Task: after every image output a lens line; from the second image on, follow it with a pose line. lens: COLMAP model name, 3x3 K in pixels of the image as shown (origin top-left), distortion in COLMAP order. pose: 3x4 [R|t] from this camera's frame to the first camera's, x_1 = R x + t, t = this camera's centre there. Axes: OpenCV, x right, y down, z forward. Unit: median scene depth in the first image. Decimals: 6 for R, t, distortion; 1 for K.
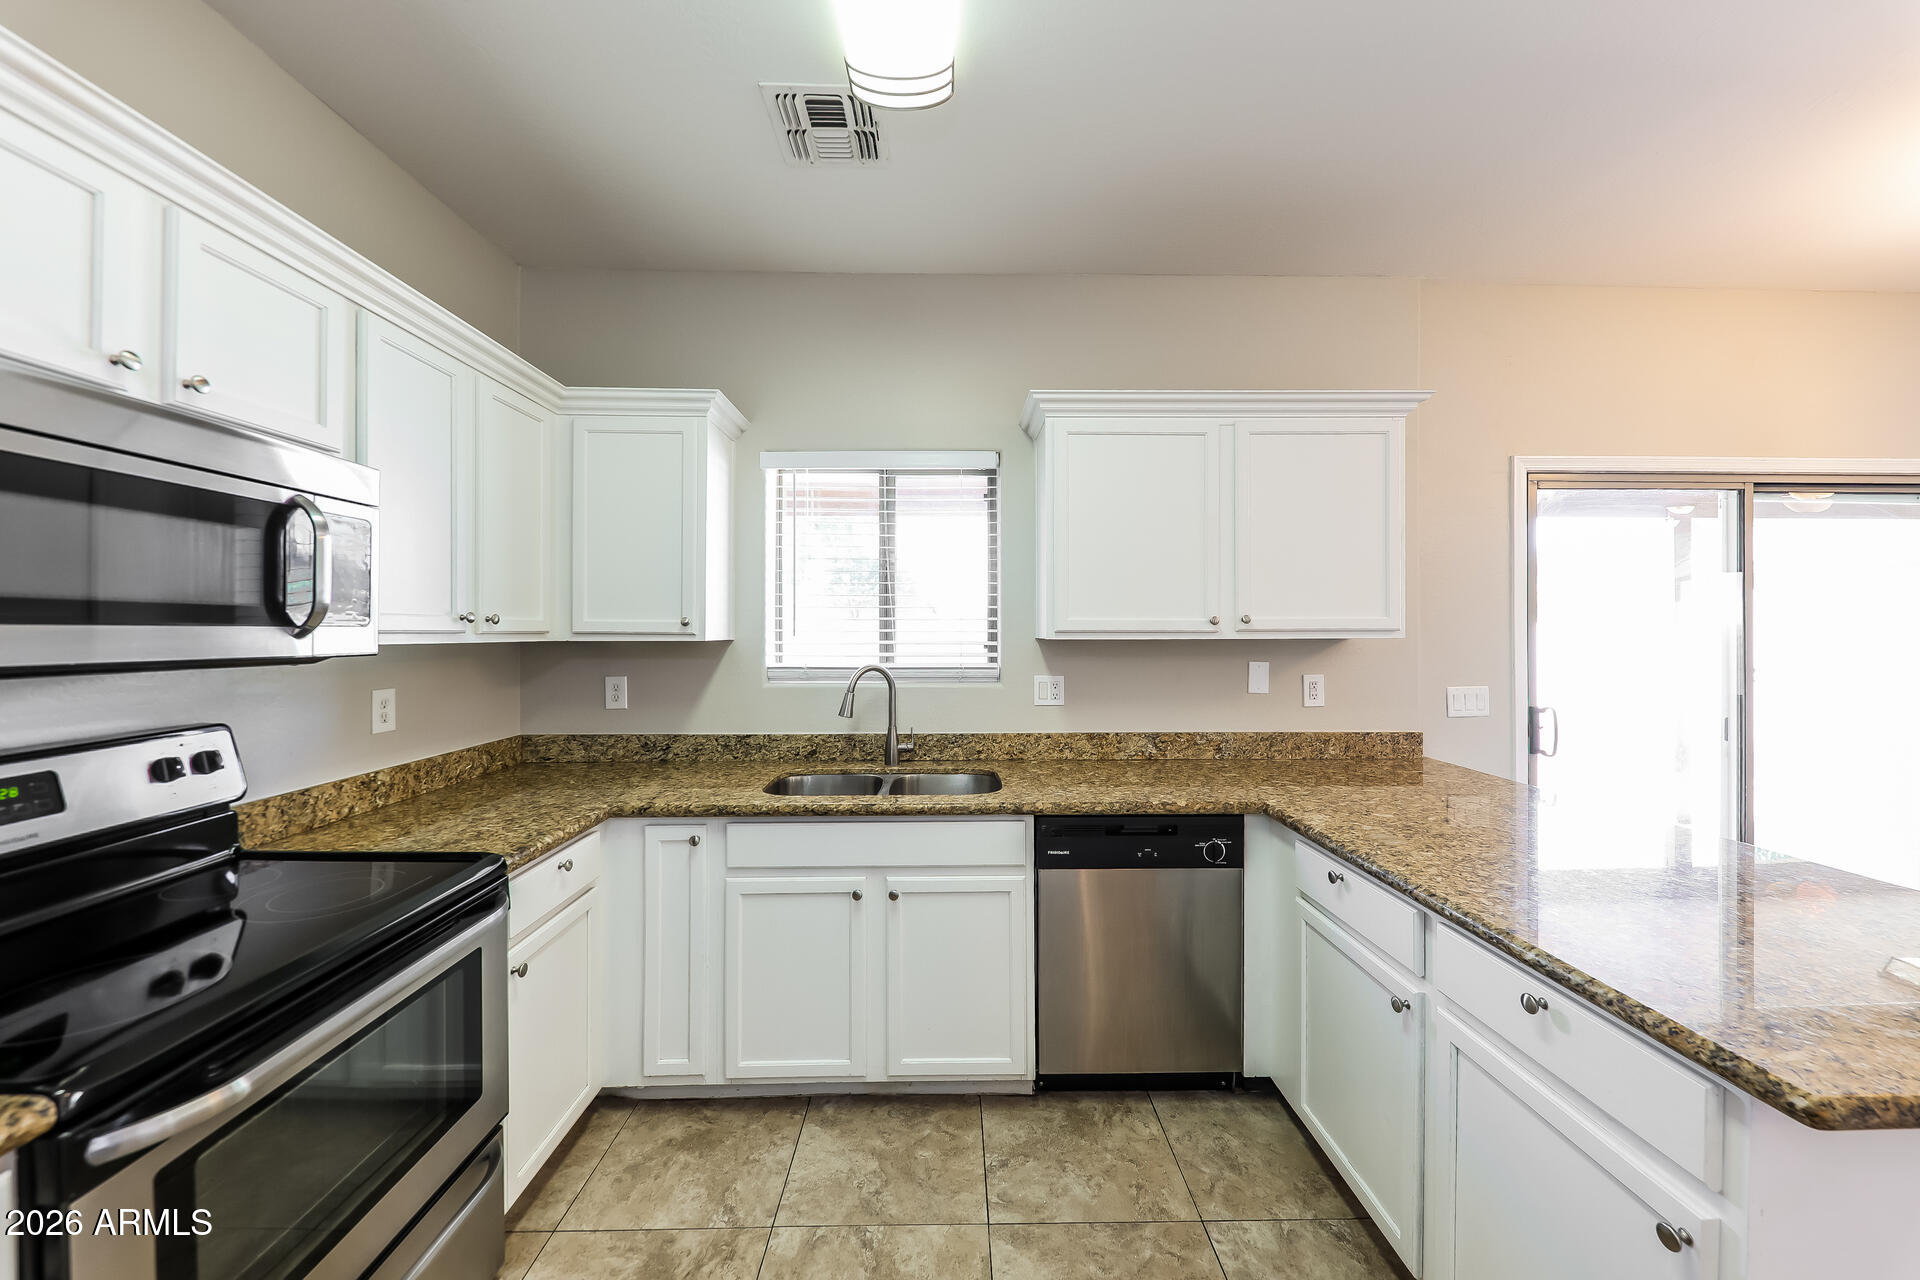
lens RADIAL K [[673.8, 0, 942.4], [0, 673.8, 633.4], [0, 0, 1]] dist [0.009180, -0.003497]
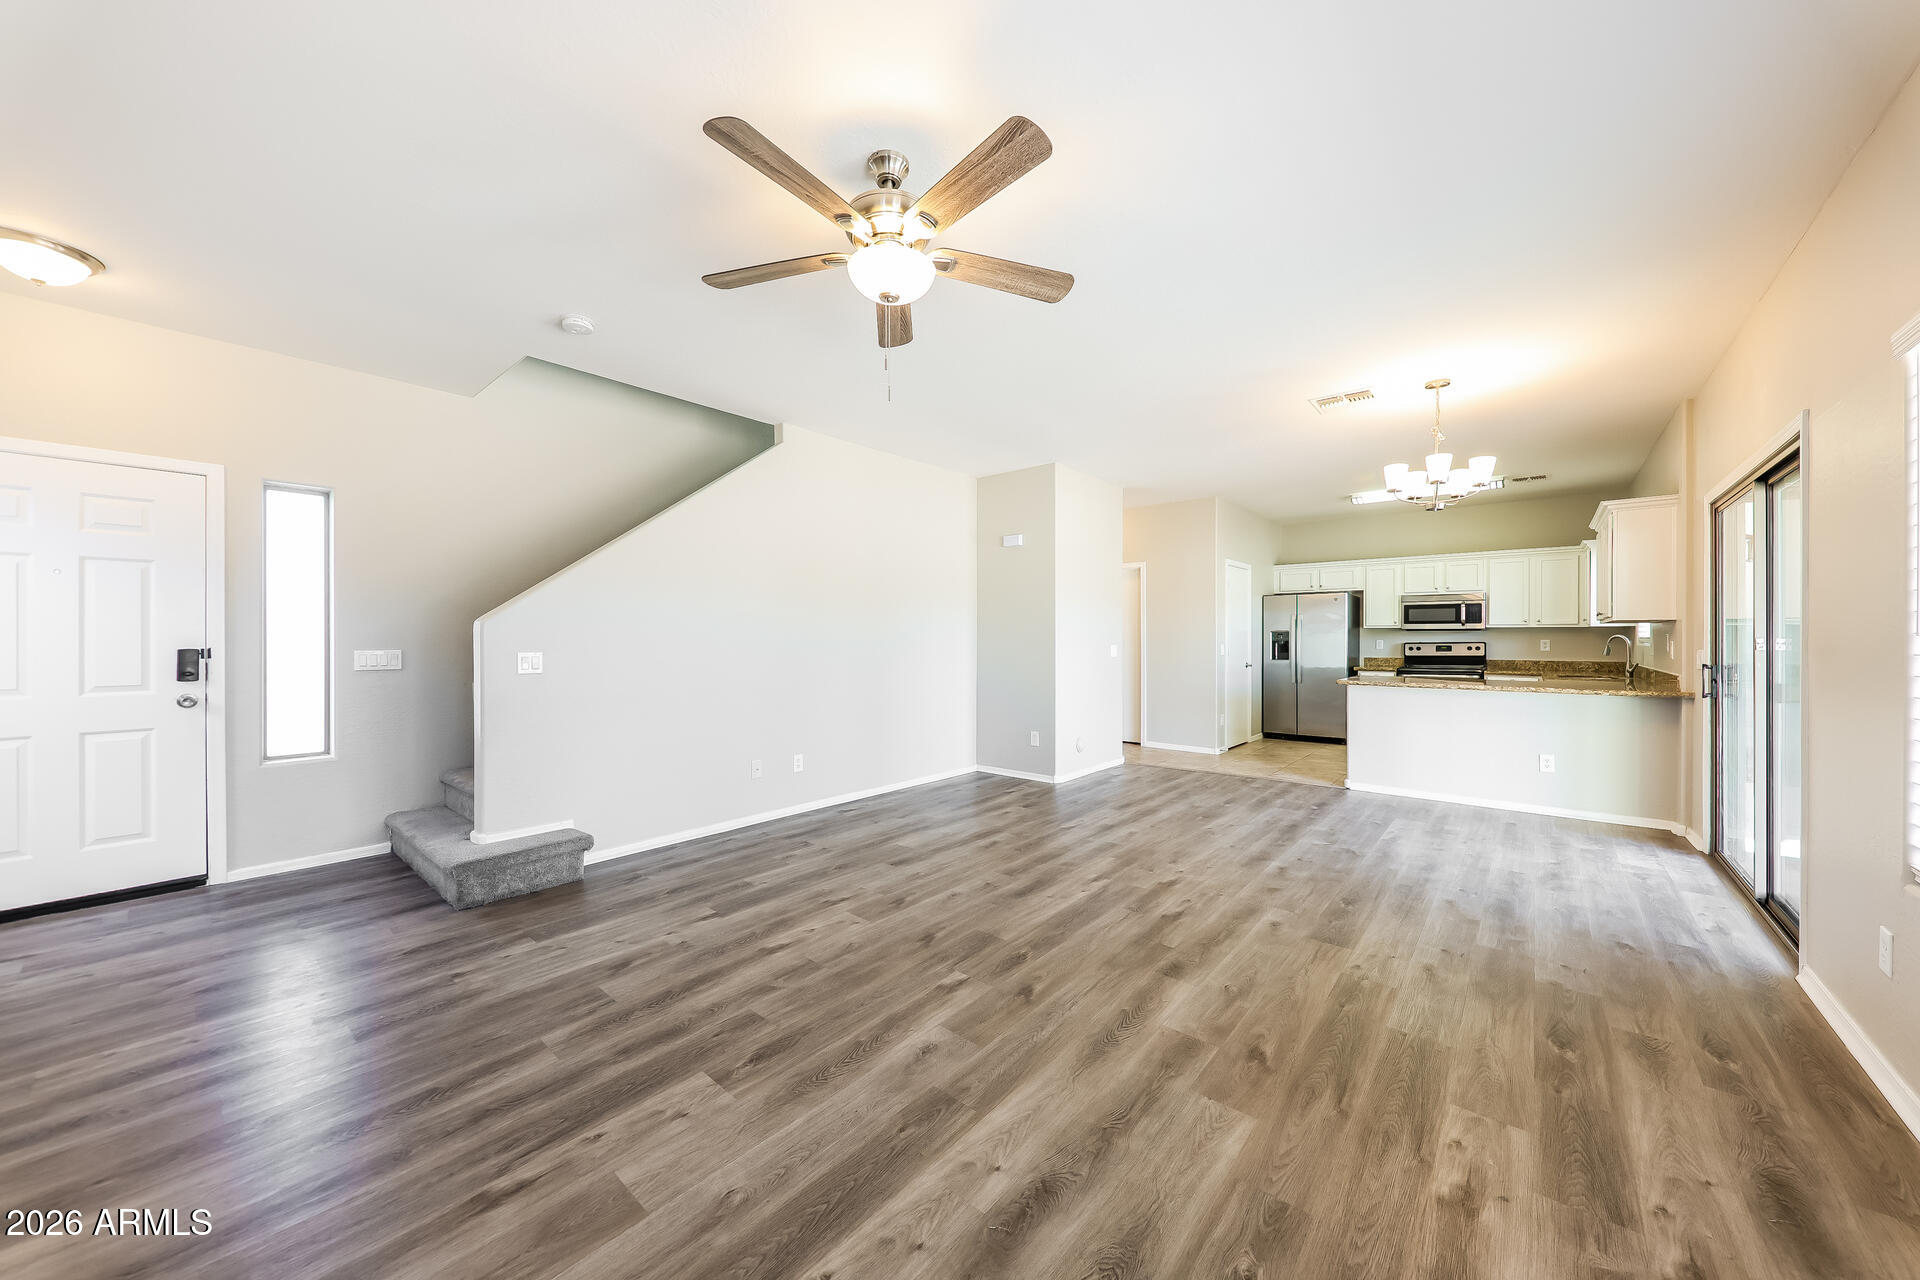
lens RADIAL K [[673.8, 0, 951.9], [0, 673.8, 640.4], [0, 0, 1]] dist [0.009180, -0.003497]
pose [[-0.667133, 0.003639, -0.744929, 3.226819], [-0.002325, 0.999973, 0.006967, 0.051495], [0.744935, 0.006380, -0.667107, 0.806022]]
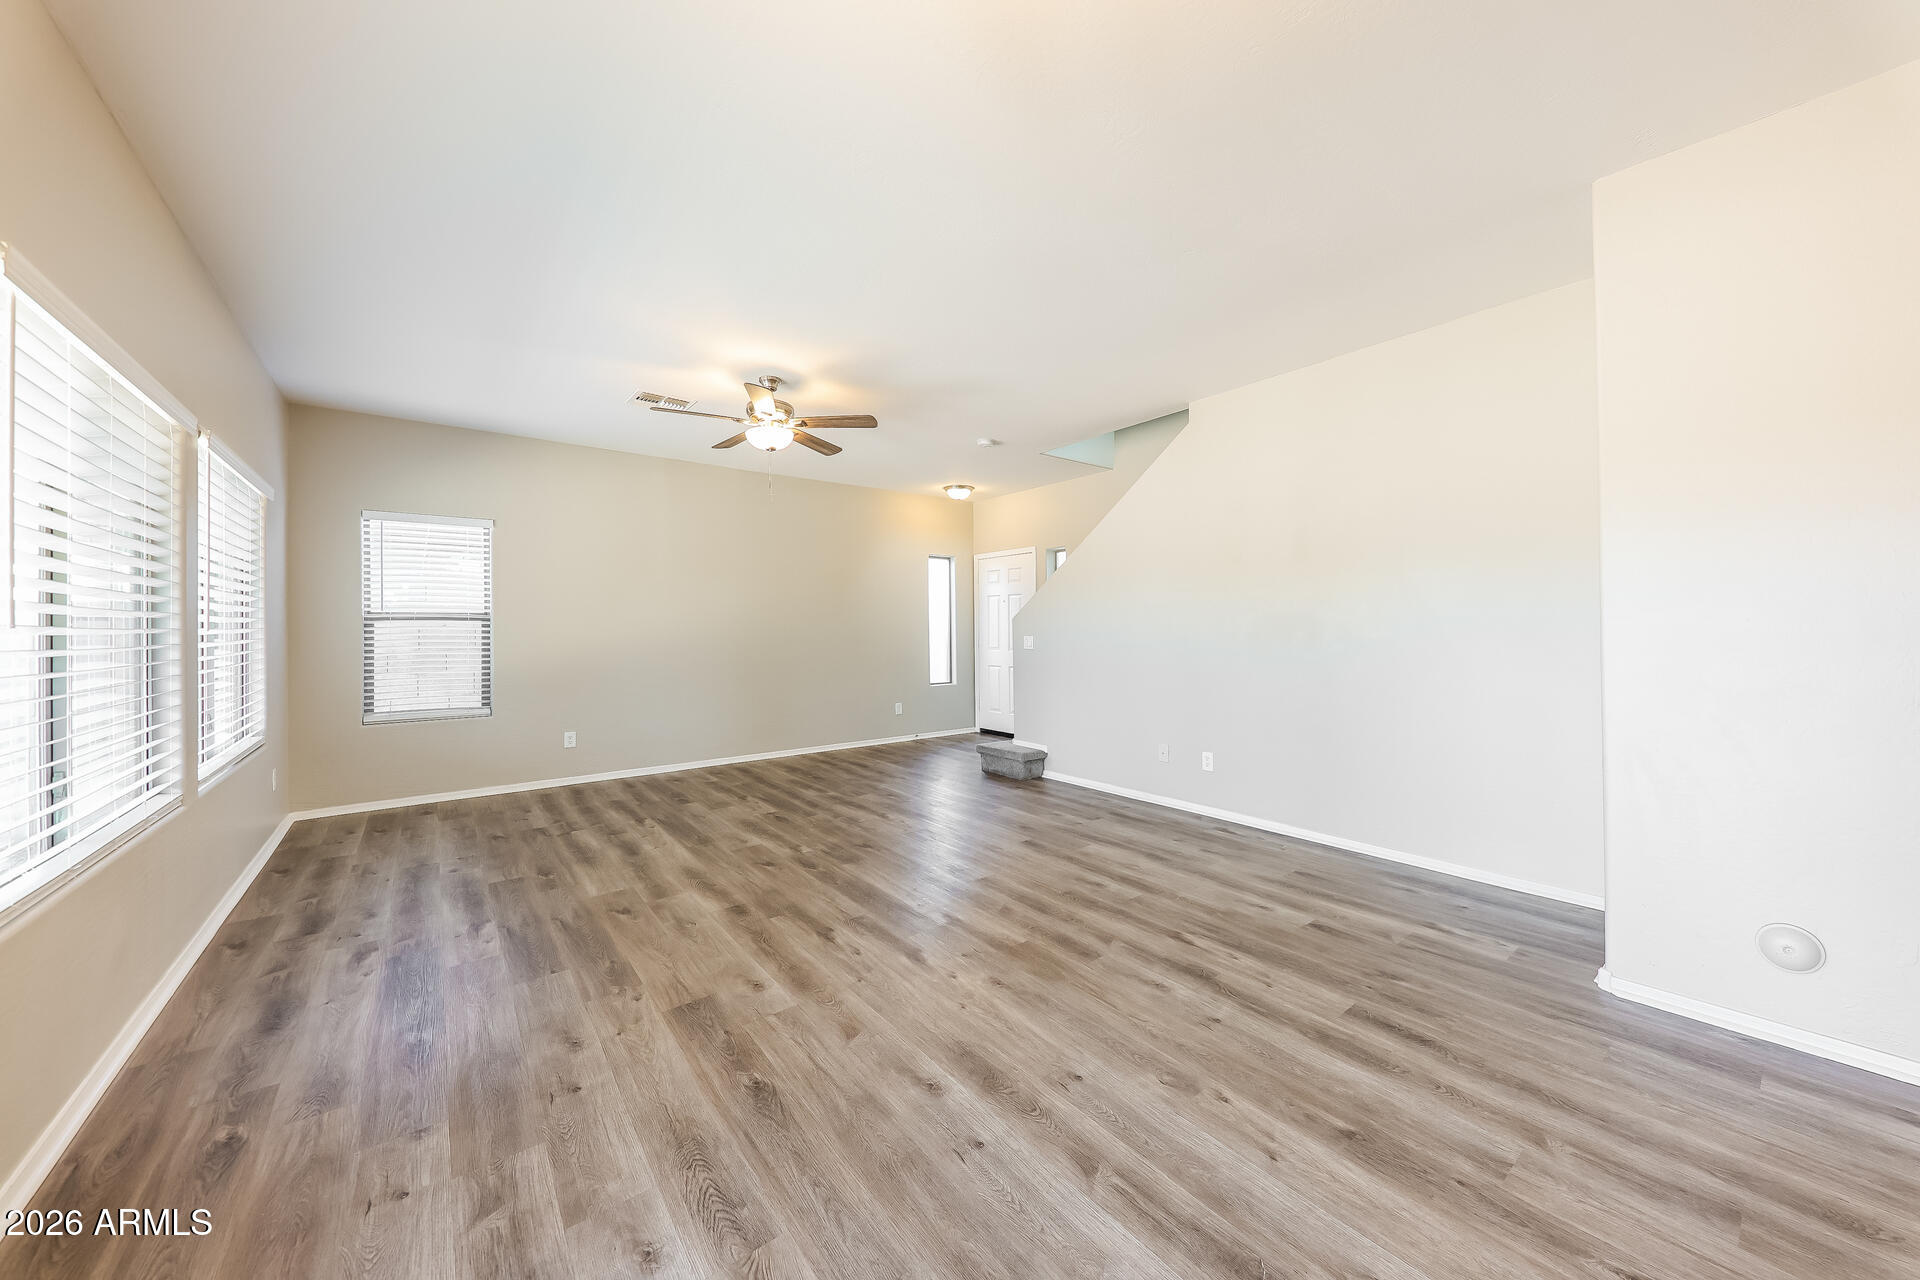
lens RADIAL K [[673.8, 0, 968.1], [0, 673.8, 624.1], [0, 0, 1]] dist [0.009180, -0.003497]
pose [[-0.604668, 0.009998, 0.796415, 1.060890], [0.009421, 0.999941, -0.005400, 0.056805], [-0.796422, 0.004238, -0.604726, 0.776777]]
